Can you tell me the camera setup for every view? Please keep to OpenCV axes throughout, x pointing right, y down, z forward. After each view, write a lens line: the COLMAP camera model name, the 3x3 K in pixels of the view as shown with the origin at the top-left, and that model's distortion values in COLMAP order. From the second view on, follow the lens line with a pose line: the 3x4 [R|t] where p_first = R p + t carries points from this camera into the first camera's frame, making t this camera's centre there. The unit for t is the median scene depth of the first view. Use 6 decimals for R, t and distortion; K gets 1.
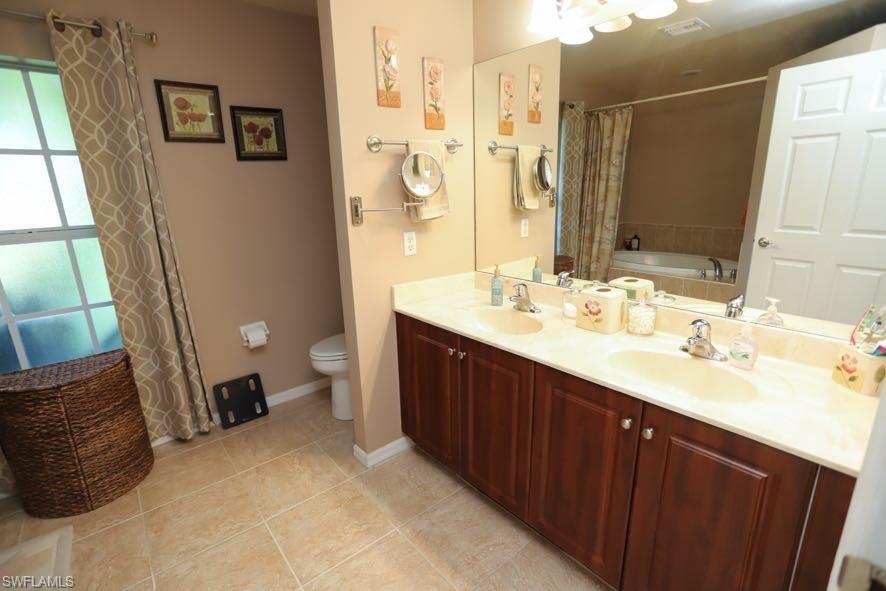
lens RADIAL K [[423.5, 0, 443.8], [0, 423.5, 303.9], [0, 0, 1]] dist [-0.028726, 0.011064]
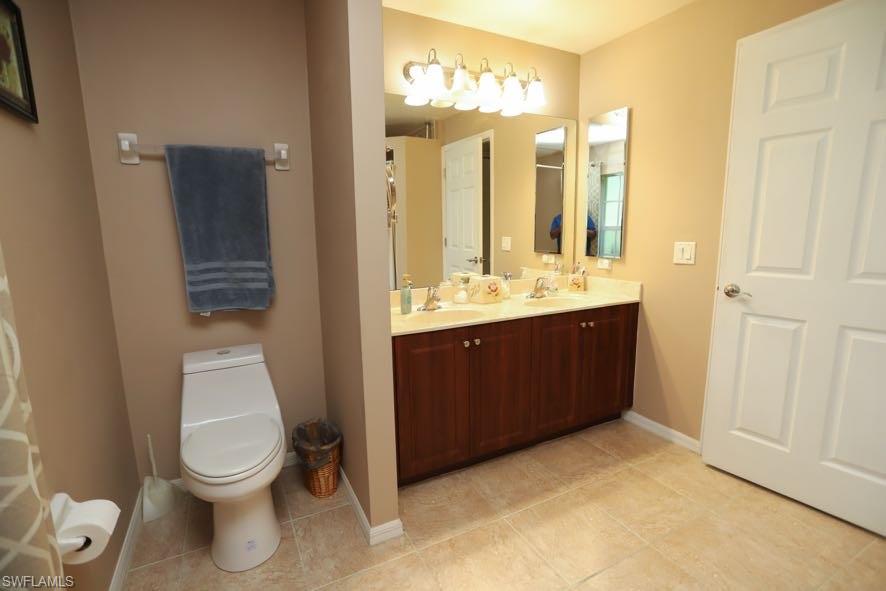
lens RADIAL K [[423.5, 0, 443.2], [0, 423.5, 298.9], [0, 0, 1]] dist [-0.028726, 0.011064]
pose [[0.208653, -0.134302, 0.968724, -1.529853], [0.272317, 0.959331, 0.074345, -0.148800], [-0.939312, 0.248288, 0.236740, 1.070857]]
